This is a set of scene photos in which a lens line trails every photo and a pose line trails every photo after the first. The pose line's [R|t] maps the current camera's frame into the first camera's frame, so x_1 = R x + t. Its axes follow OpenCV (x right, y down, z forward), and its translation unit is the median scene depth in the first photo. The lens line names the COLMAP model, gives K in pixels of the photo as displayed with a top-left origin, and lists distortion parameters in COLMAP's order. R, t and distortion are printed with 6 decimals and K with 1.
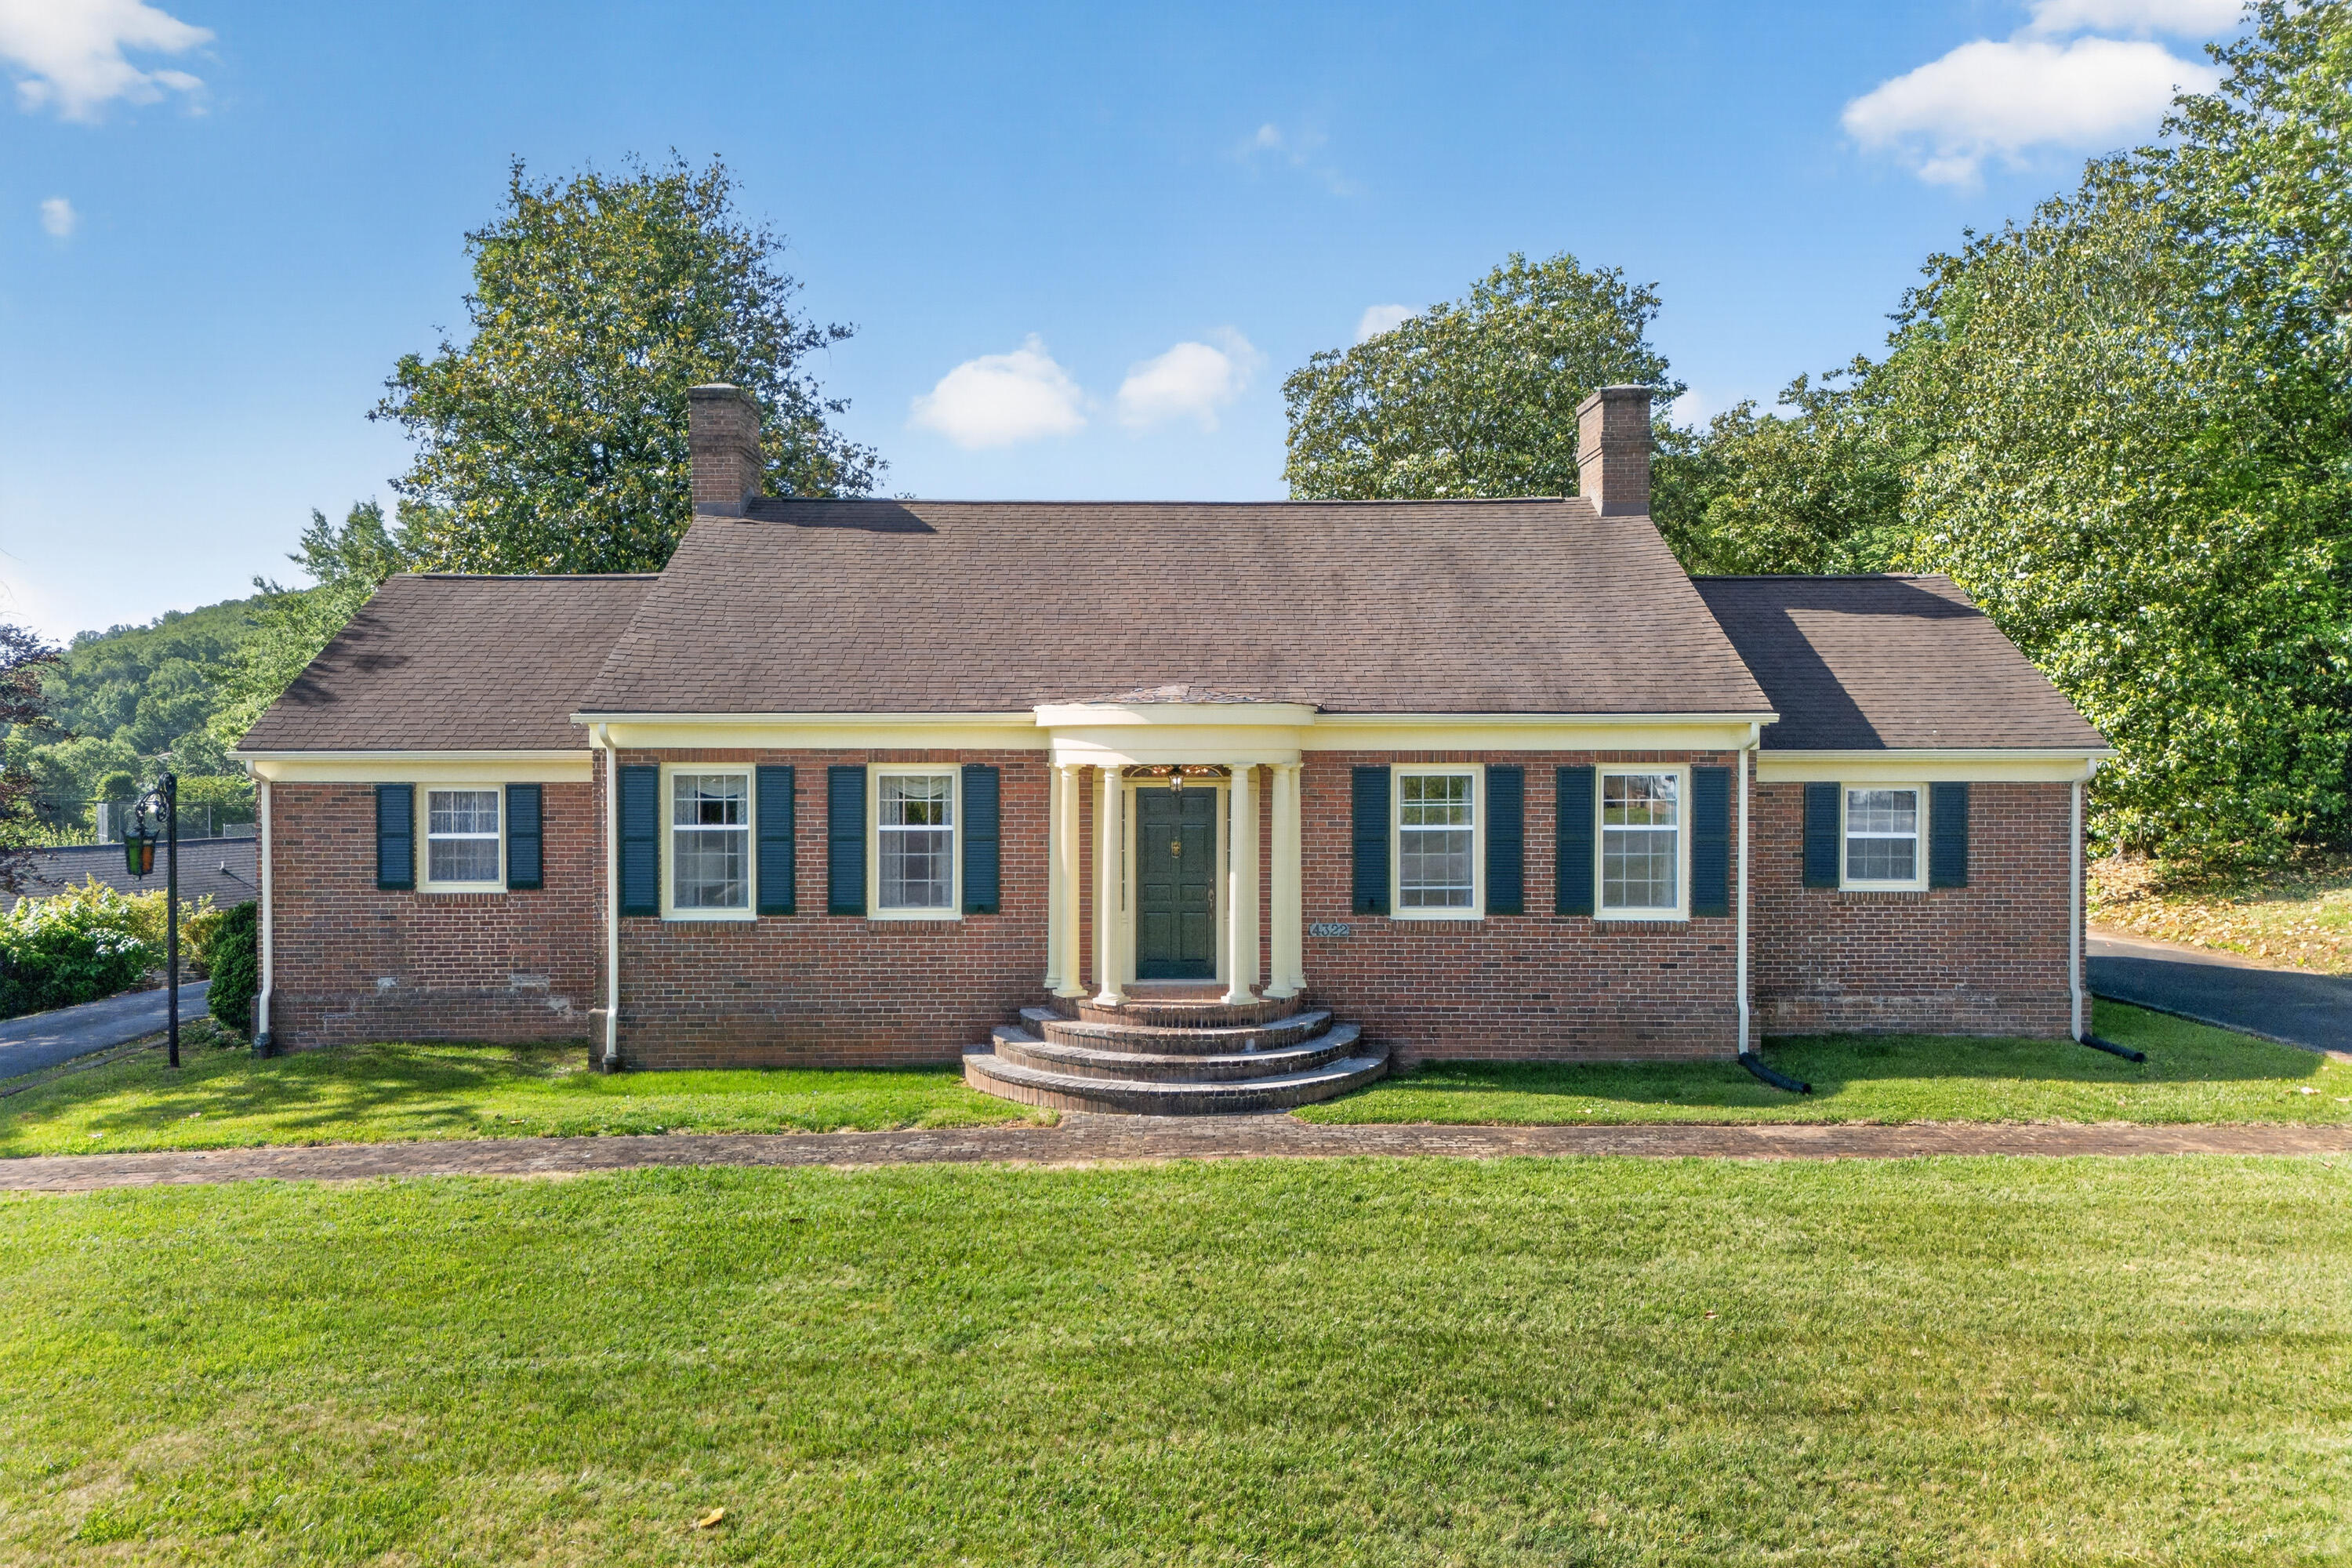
lens RADIAL K [[1610.8, 0, 1171.0], [0, 1610.8, 804.6], [0, 0, 1]] dist [0.041502, -0.022980]
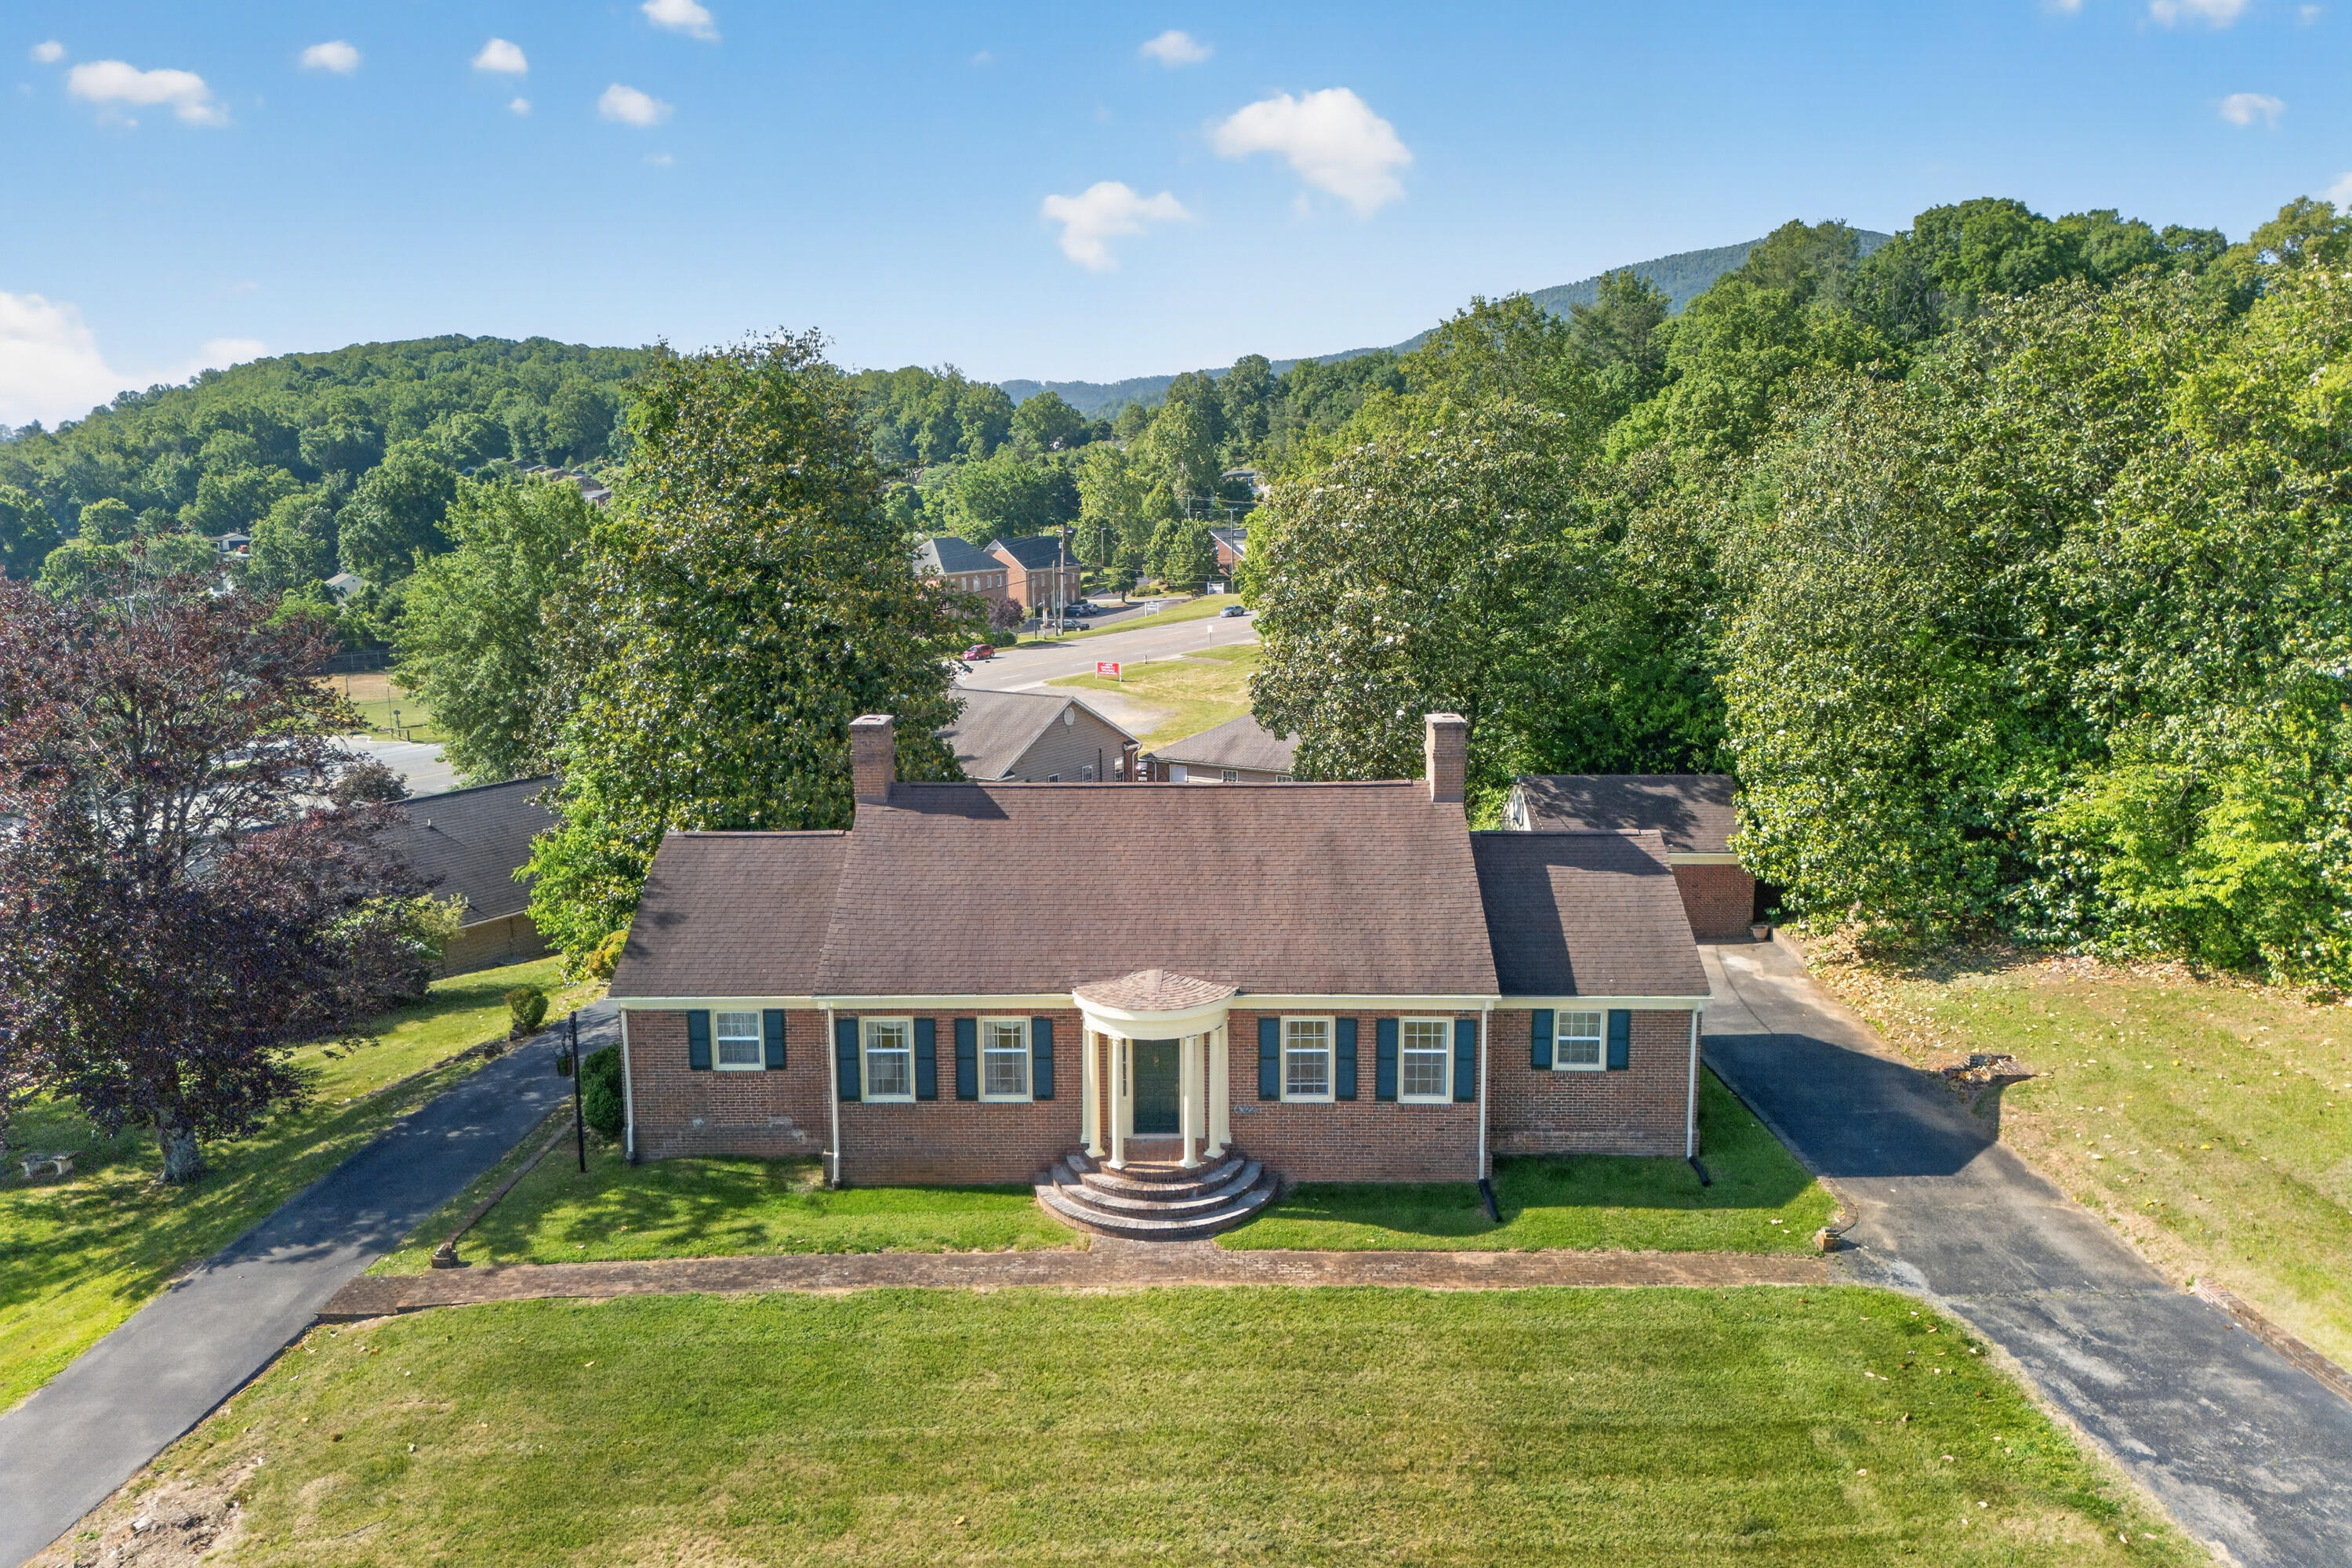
lens RADIAL K [[1610.8, 0, 1170.1], [0, 1610.8, 776.1], [0, 0, 1]] dist [0.041502, -0.022980]
pose [[0.999708, -0.001736, -0.024086, 0.060617], [0.005111, 0.990028, 0.140776, -0.521127], [0.023602, -0.140858, 0.989749, -0.667794]]
